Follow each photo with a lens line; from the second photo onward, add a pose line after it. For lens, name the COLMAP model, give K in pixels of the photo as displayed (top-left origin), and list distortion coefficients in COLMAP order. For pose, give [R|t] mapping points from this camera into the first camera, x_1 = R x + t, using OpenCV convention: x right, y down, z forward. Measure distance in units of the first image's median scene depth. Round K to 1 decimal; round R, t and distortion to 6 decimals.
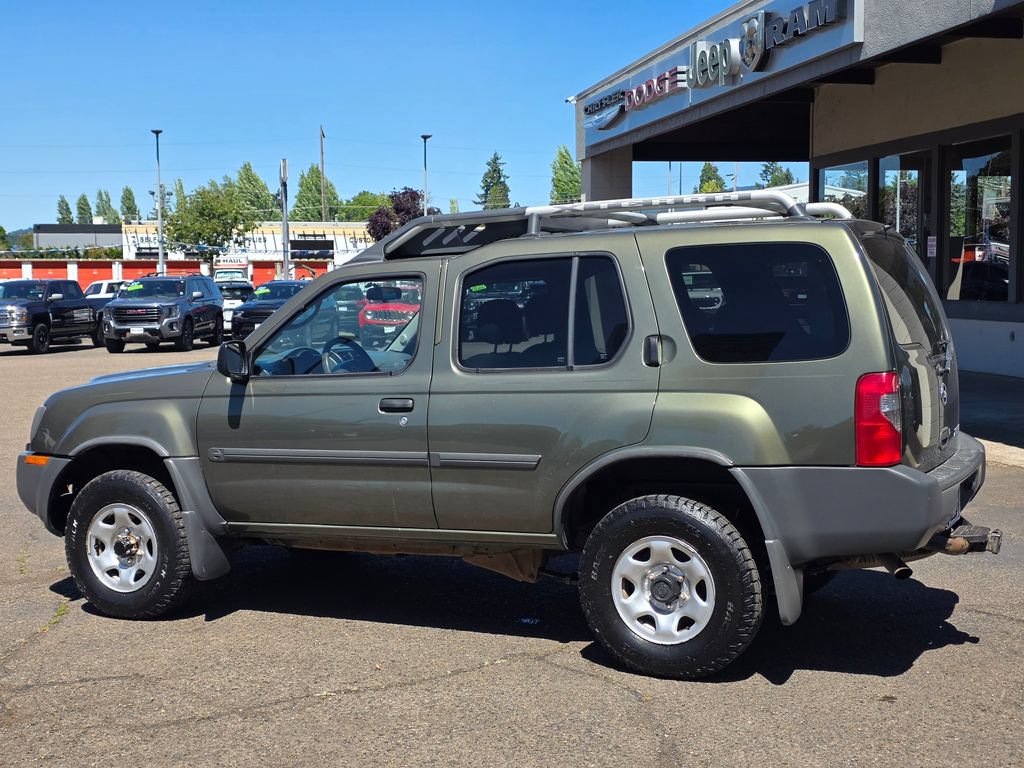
lens RADIAL K [[1334.2, 0, 493.6], [0, 1334.2, 378.1], [0, 0, 1]] dist [0.154039, -0.420721]
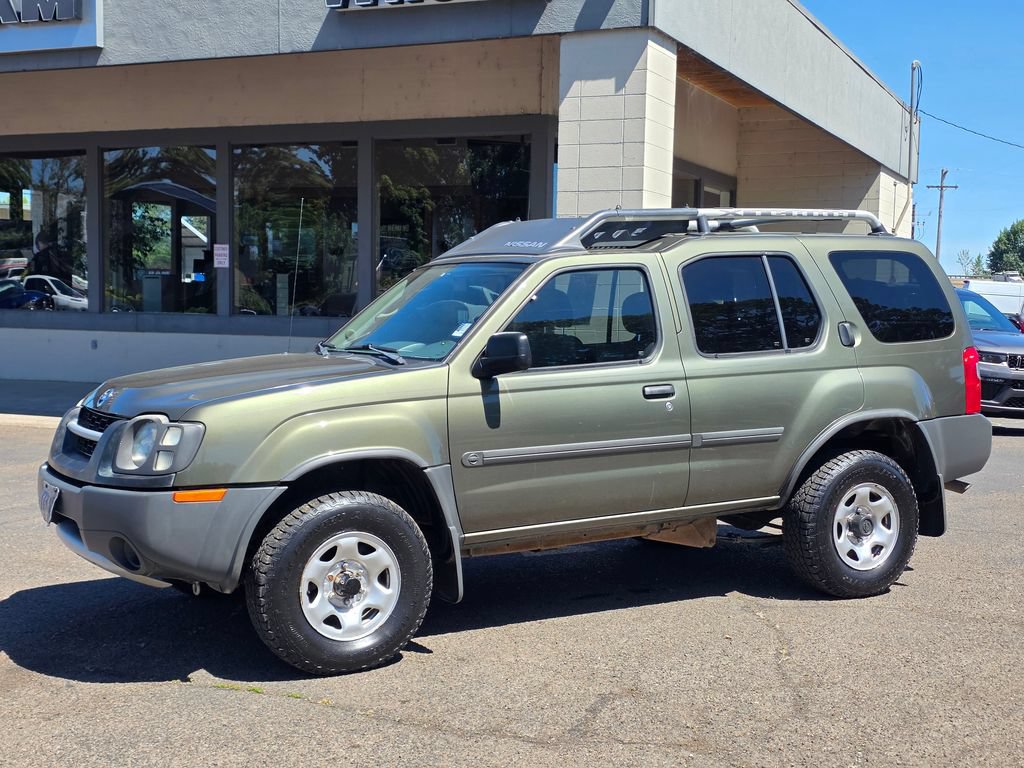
lens RADIAL K [[1334.2, 0, 493.6], [0, 1334.2, 378.1], [0, 0, 1]] dist [0.154039, -0.420721]
pose [[0.574021, -0.032355, 0.818201, -0.953065], [0.042019, 0.999066, 0.010028, -0.005692], [-0.817761, 0.028624, 0.574845, 0.487888]]
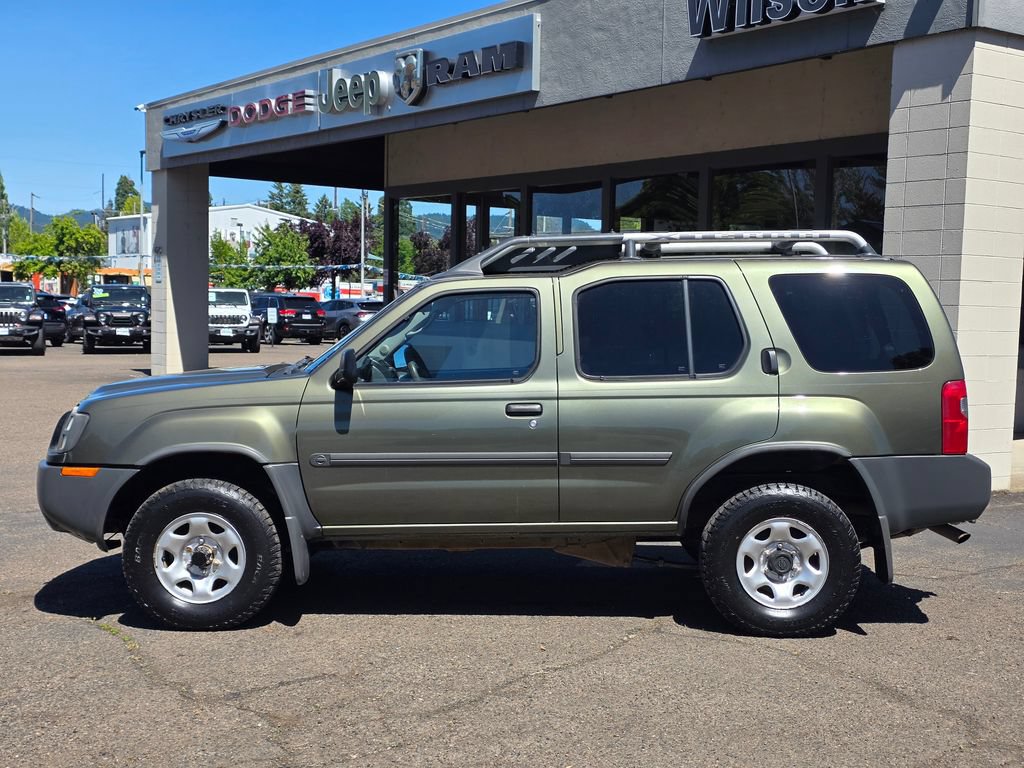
lens RADIAL K [[1337.1, 0, 512.0], [0, 1337.1, 384.0], [0, 0, 1]] dist [0.149661, -0.382980]
pose [[0.907275, 0.004418, 0.420514, -0.517059], [-0.000003, 0.999945, -0.010499, 0.010477], [-0.420538, 0.009525, 0.907225, 0.015993]]
